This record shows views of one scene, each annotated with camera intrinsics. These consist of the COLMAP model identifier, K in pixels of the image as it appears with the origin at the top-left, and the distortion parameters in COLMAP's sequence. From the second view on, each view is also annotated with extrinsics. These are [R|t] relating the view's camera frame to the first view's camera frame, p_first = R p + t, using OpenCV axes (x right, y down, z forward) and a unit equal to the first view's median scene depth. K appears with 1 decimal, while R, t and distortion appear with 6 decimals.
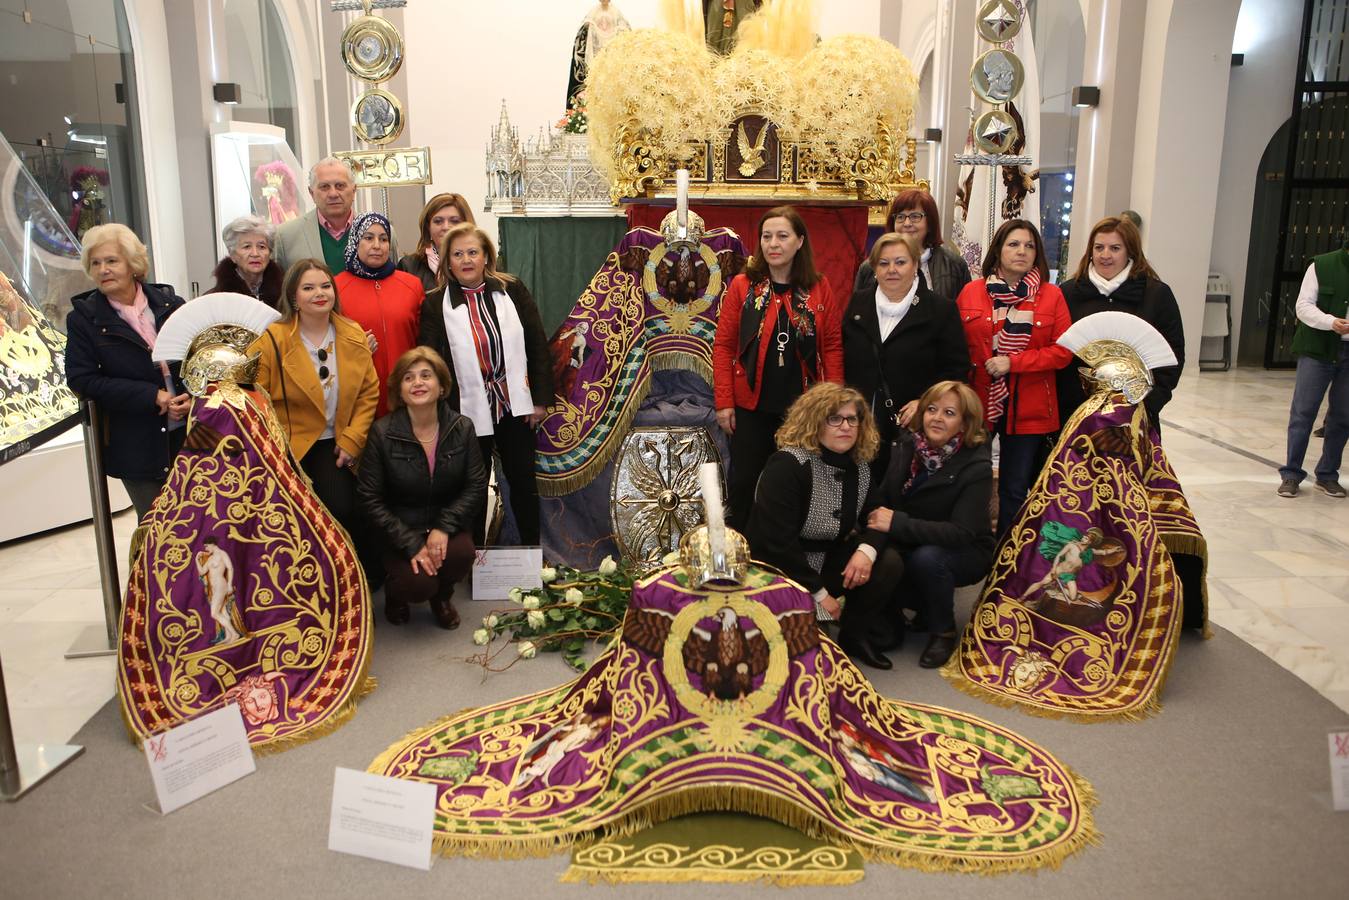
lens RADIAL K [[1087.6, 0, 662.4], [0, 1087.6, 445.1], [0, 0, 1]] dist [-0.100393, 0.110439]
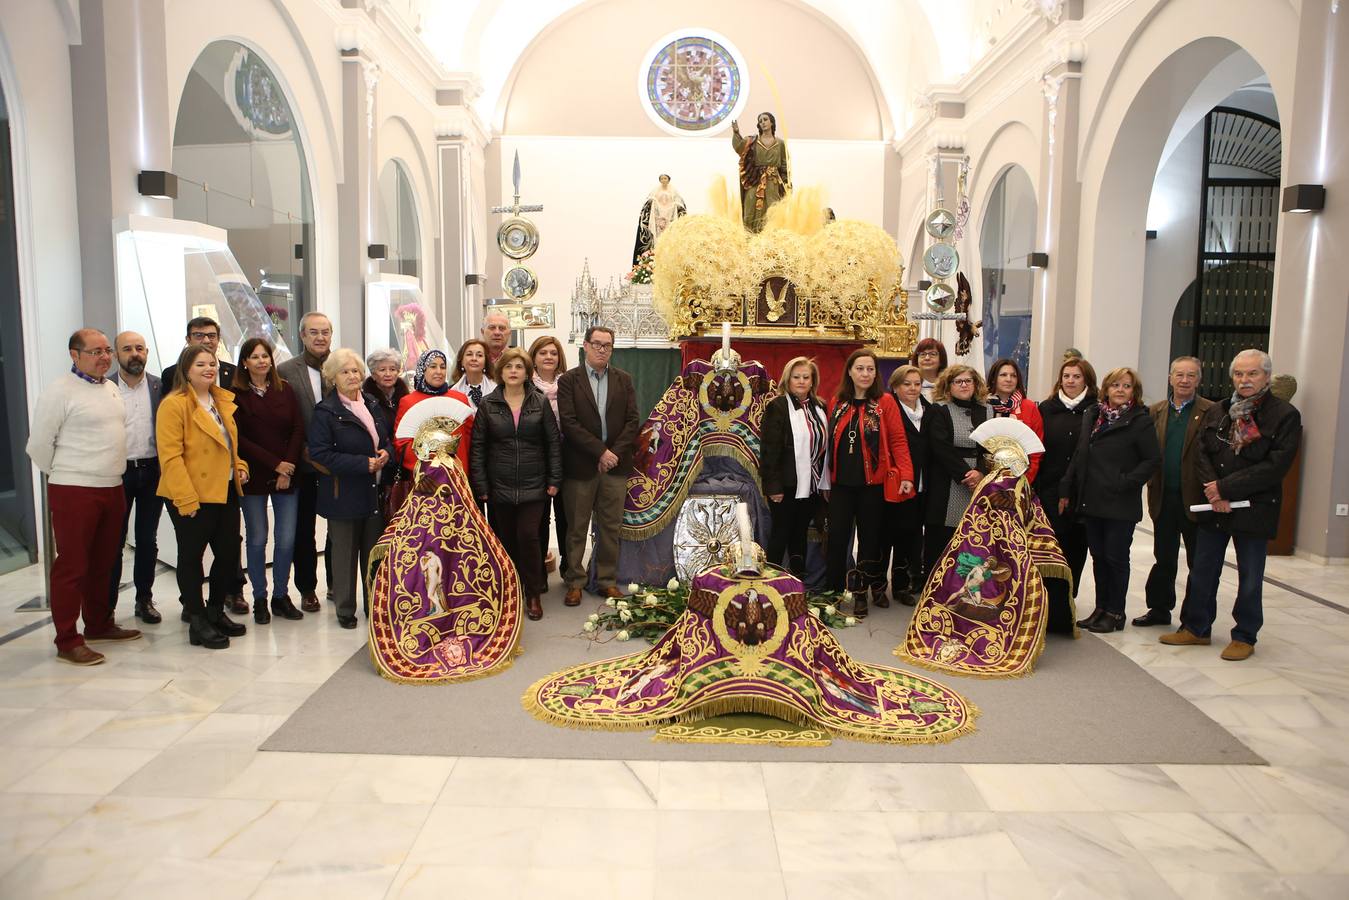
lens RADIAL K [[956.4, 0, 664.0], [0, 956.4, 446.3], [0, 0, 1]] dist [-0.116209, 0.094582]
pose [[0.999084, 0.015898, -0.039738, -0.016134], [-0.019899, 0.994544, -0.102406, 0.069283], [0.037893, 0.103103, 0.993949, -0.386649]]
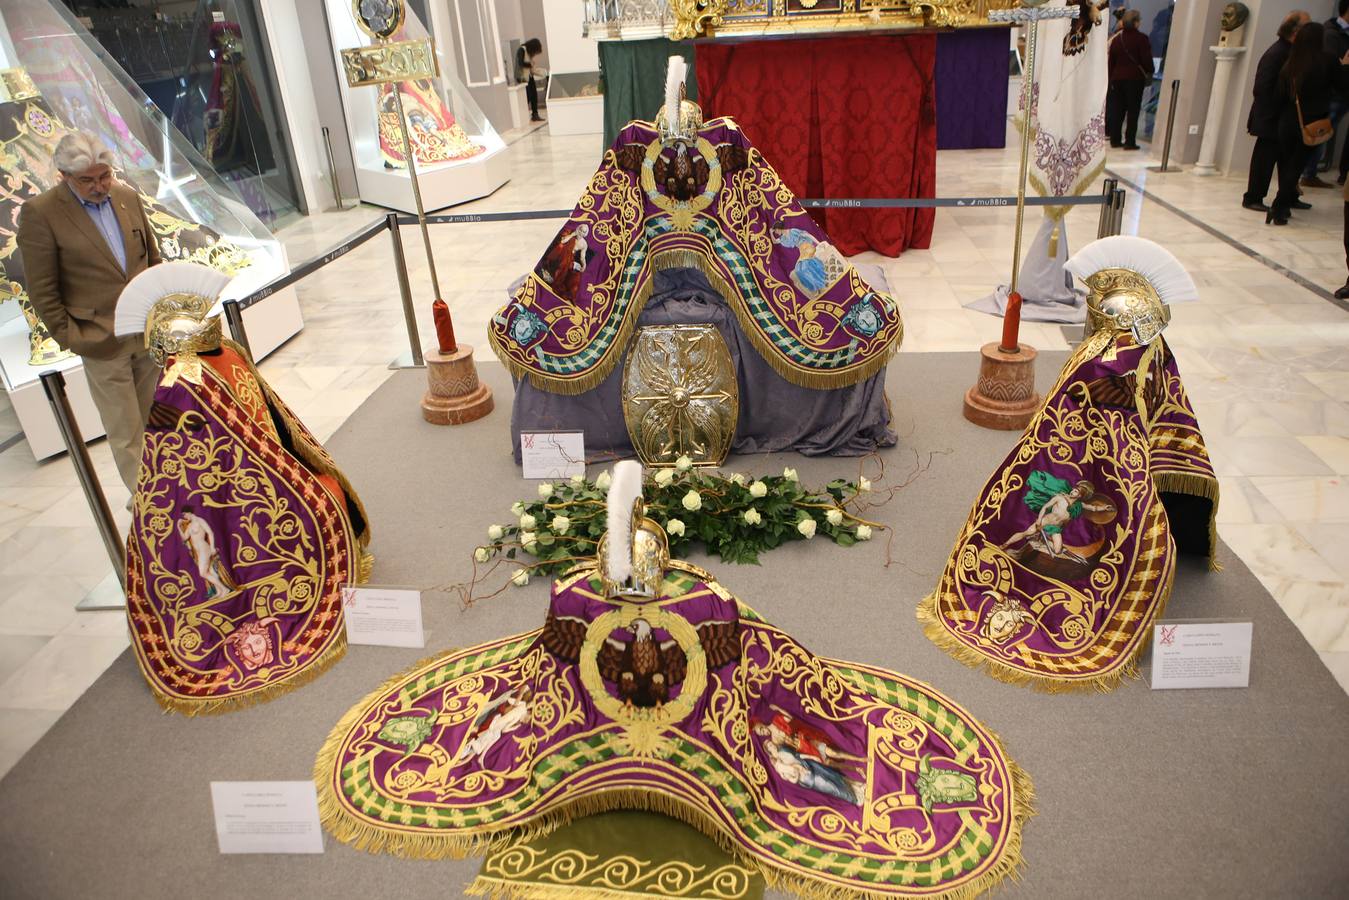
lens RADIAL K [[927.7, 0, 670.1], [0, 927.7, 445.7], [0, 0, 1]] dist [-0.105494, 0.074197]
pose [[0.989551, -0.001167, -0.144181, 0.165550], [0.037120, 0.968325, 0.246920, -0.162213], [0.139326, -0.249692, 0.958249, 0.212580]]
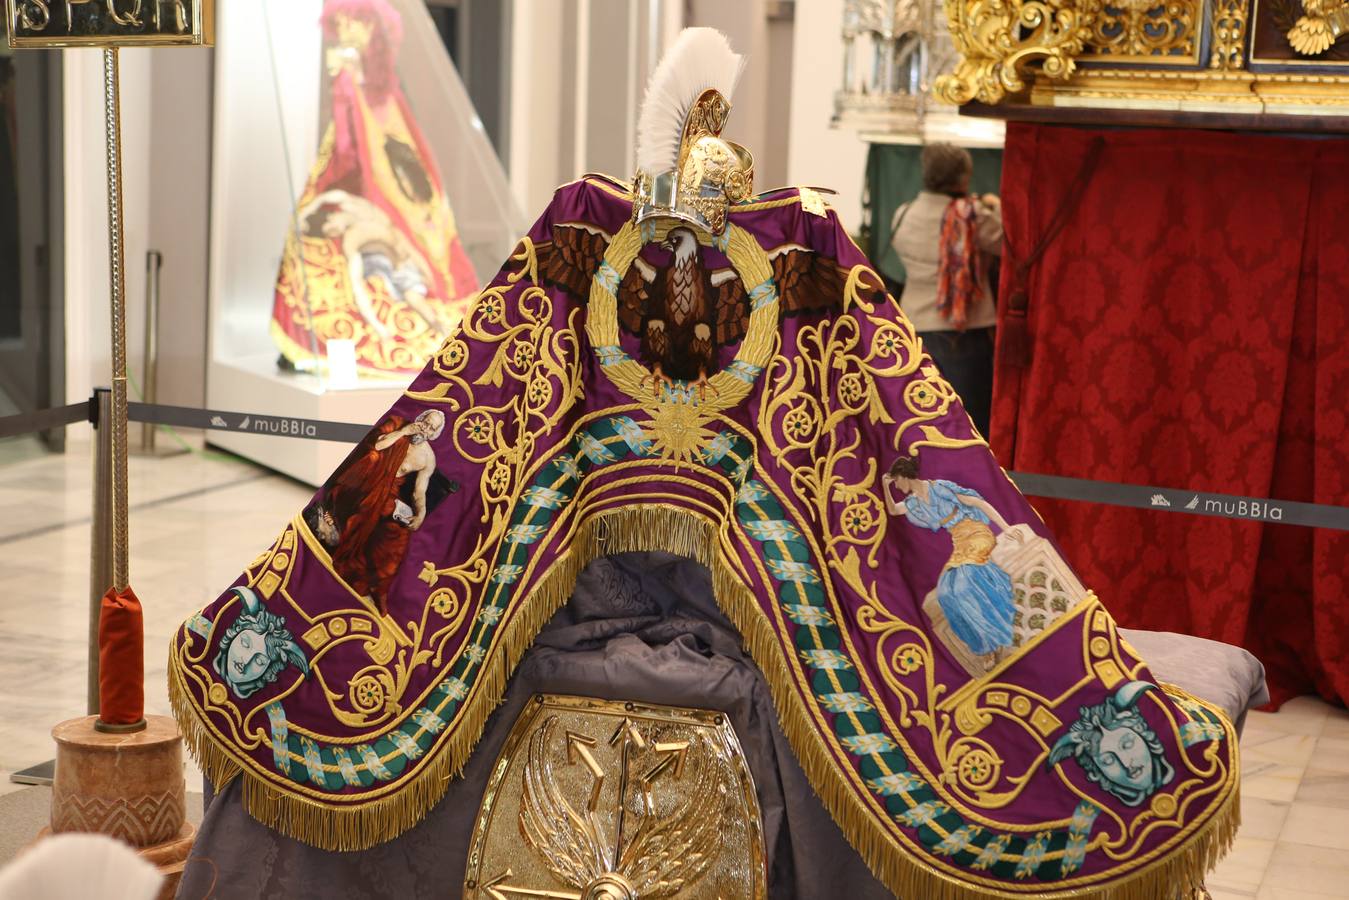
lens RADIAL K [[2549.7, 0, 674.5], [0, 2549.7, 450.0], [0, 0, 1]] dist [0.192784, 0.020968]
pose [[0.939147, 0.079556, -0.334177, 0.417502], [-0.108815, 0.991613, -0.069737, -0.059042], [0.325826, 0.101857, 0.939927, 0.222391]]
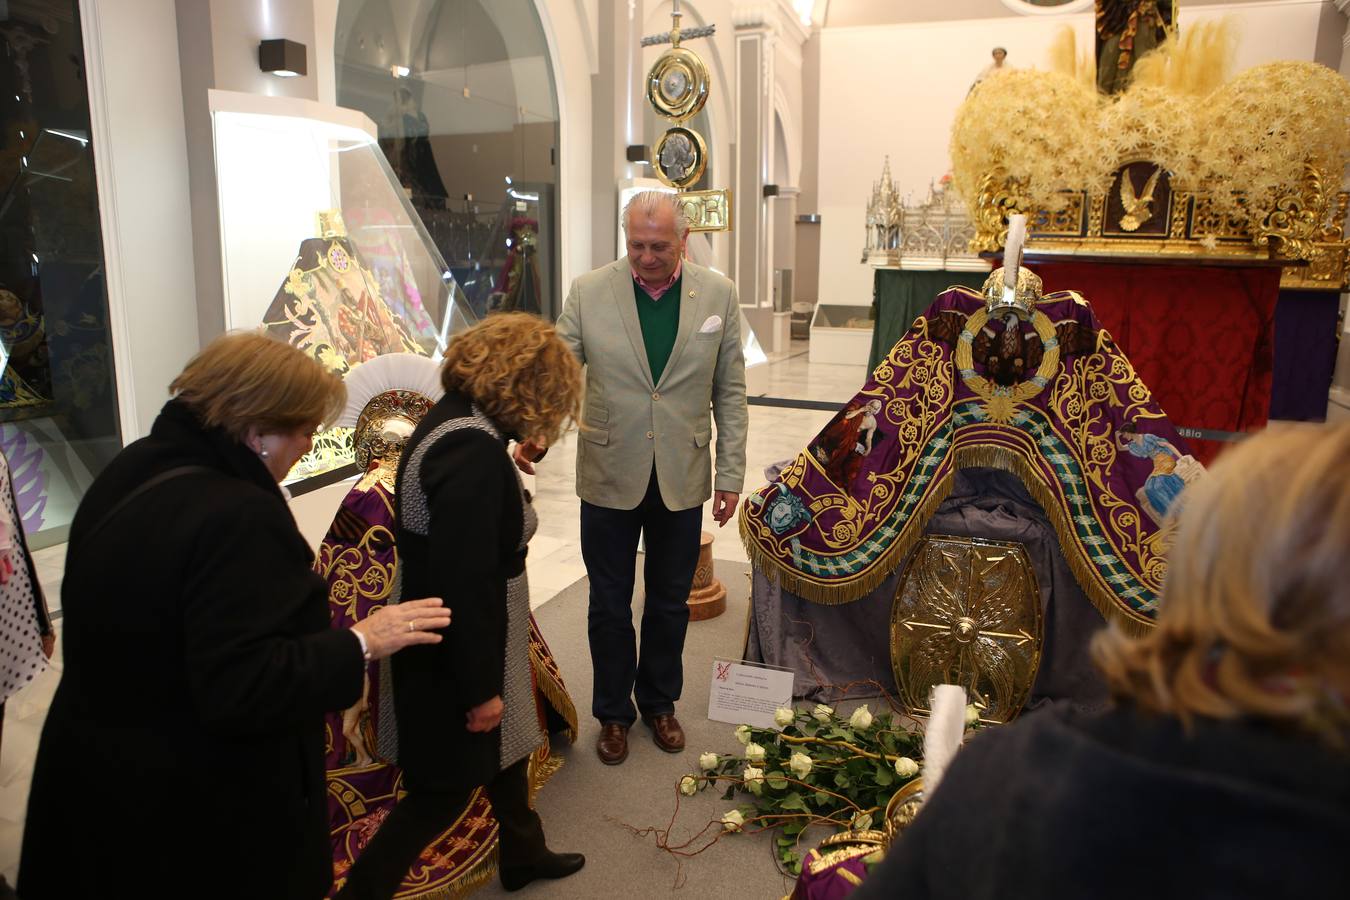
lens RADIAL K [[929.4, 0, 669.7], [0, 929.4, 447.6], [0, 0, 1]] dist [-0.097040, 0.066767]
pose [[0.920559, 0.087773, -0.380614, 0.069083], [-0.093568, 0.995607, 0.003291, -0.087009], [0.379231, 0.032584, 0.924728, 0.394418]]
